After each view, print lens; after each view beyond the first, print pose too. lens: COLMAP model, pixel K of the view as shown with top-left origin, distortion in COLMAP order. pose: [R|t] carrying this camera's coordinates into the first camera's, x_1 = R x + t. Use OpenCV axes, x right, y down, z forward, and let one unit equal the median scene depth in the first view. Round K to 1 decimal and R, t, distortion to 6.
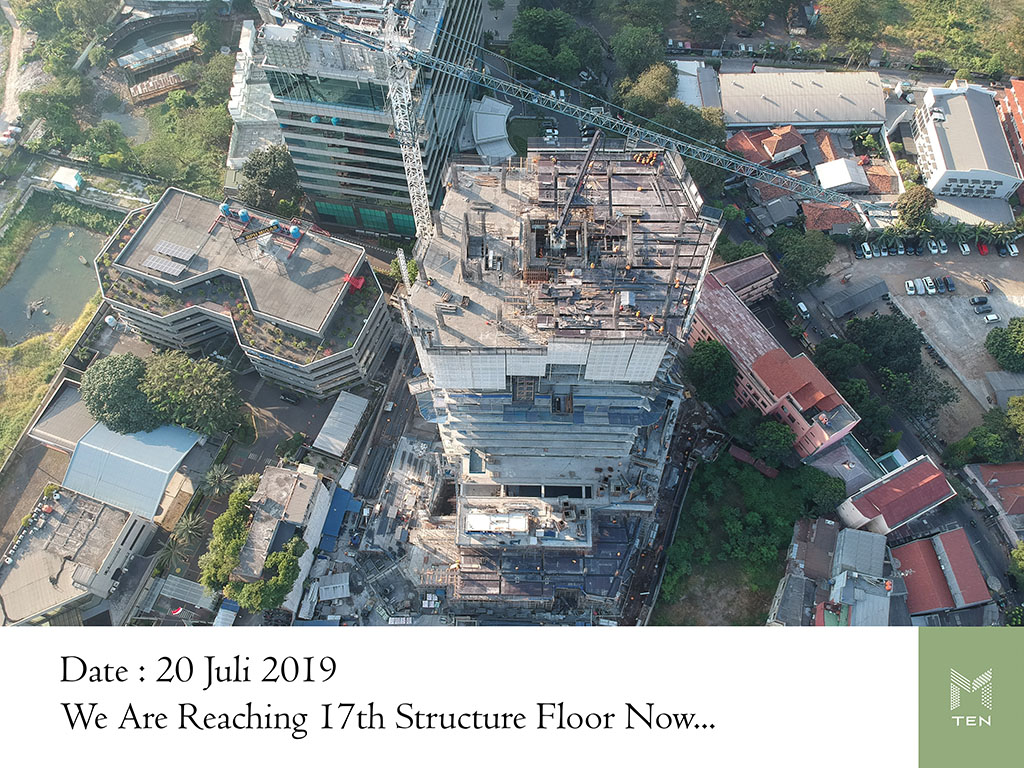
lens RADIAL K [[759.5, 0, 511.9], [0, 759.5, 378.1], [0, 0, 1]] dist [0.070969, -0.141721]
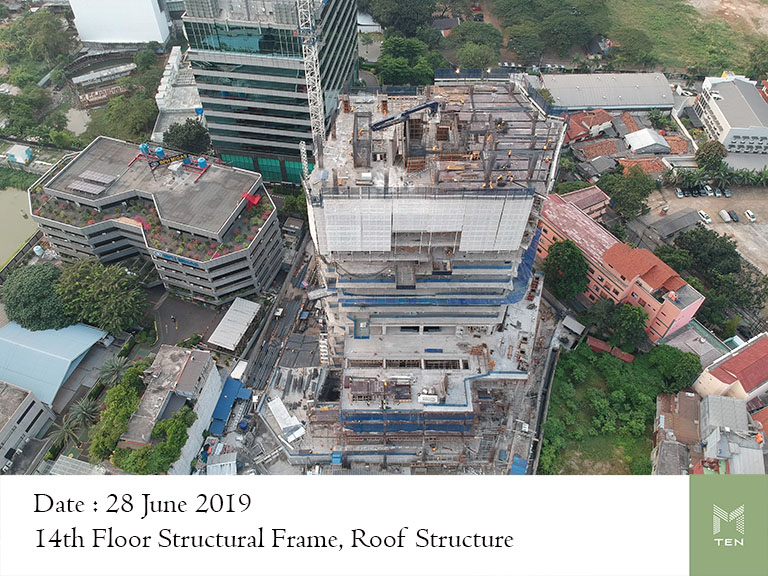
lens RADIAL K [[569.6, 0, 383.9], [0, 569.6, 283.6], [0, 0, 1]] dist [0.070969, -0.141721]
pose [[0.999628, -0.015447, 0.022472, -0.027447], [0.020202, 0.973028, -0.229800, 0.204659], [-0.018316, 0.230169, 0.972978, 0.183285]]
